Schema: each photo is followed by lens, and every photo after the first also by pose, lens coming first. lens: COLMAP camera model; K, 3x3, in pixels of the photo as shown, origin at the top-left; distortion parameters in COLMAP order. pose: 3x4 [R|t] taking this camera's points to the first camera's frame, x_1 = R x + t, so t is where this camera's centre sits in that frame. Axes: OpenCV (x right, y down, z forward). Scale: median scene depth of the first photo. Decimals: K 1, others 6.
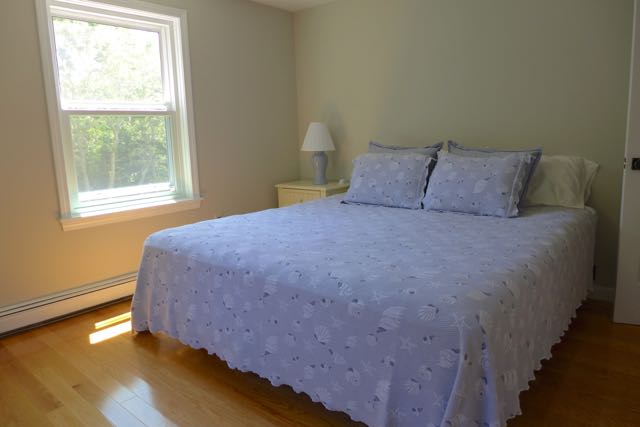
lens RADIAL K [[442.7, 0, 320.0], [0, 442.7, 213.5], [0, 0, 1]] dist [-0.048661, 0.002330]
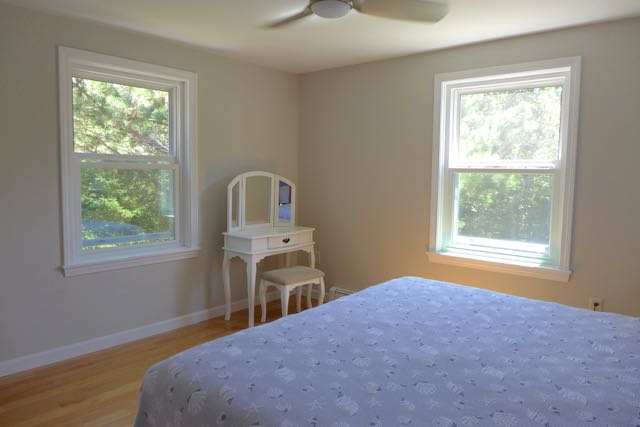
lens RADIAL K [[442.7, 0, 320.0], [0, 442.7, 213.5], [0, 0, 1]] dist [-0.048661, 0.002330]
pose [[-0.007428, 0.123008, -0.992378, 0.612214], [-0.191390, 0.973884, 0.122149, -0.172242], [0.981486, 0.190838, 0.016308, 0.558023]]
